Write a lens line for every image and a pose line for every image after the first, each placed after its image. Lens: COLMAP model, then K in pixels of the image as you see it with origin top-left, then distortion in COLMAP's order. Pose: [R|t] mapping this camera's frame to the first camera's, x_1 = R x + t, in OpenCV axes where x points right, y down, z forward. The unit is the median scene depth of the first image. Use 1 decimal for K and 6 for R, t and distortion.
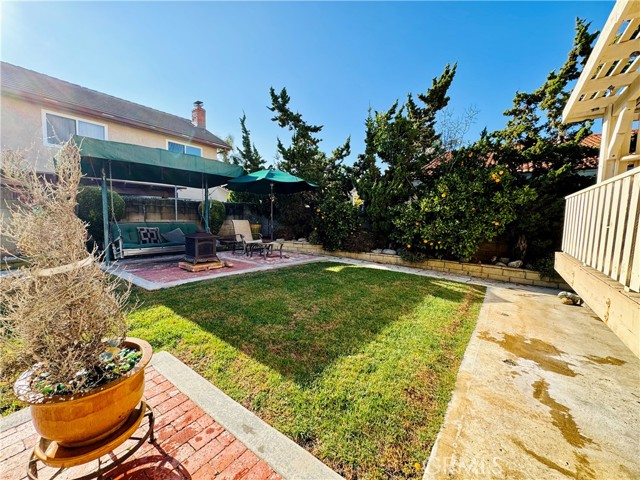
lens RADIAL K [[256.0, 0, 322.9], [0, 256.0, 239.9], [0, 0, 1]] dist [-0.001953, -0.000085]
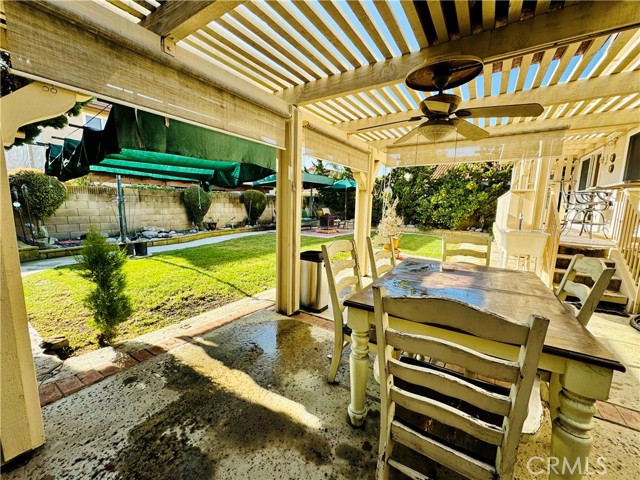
lens RADIAL K [[256.0, 0, 316.5], [0, 256.0, 239.5], [0, 0, 1]] dist [-0.001953, -0.000085]
pose [[0.999577, -0.002490, 0.028977, -0.555187], [0.001208, 0.999024, 0.044165, 0.074690], [-0.029059, -0.044111, 0.998604, -0.938446]]
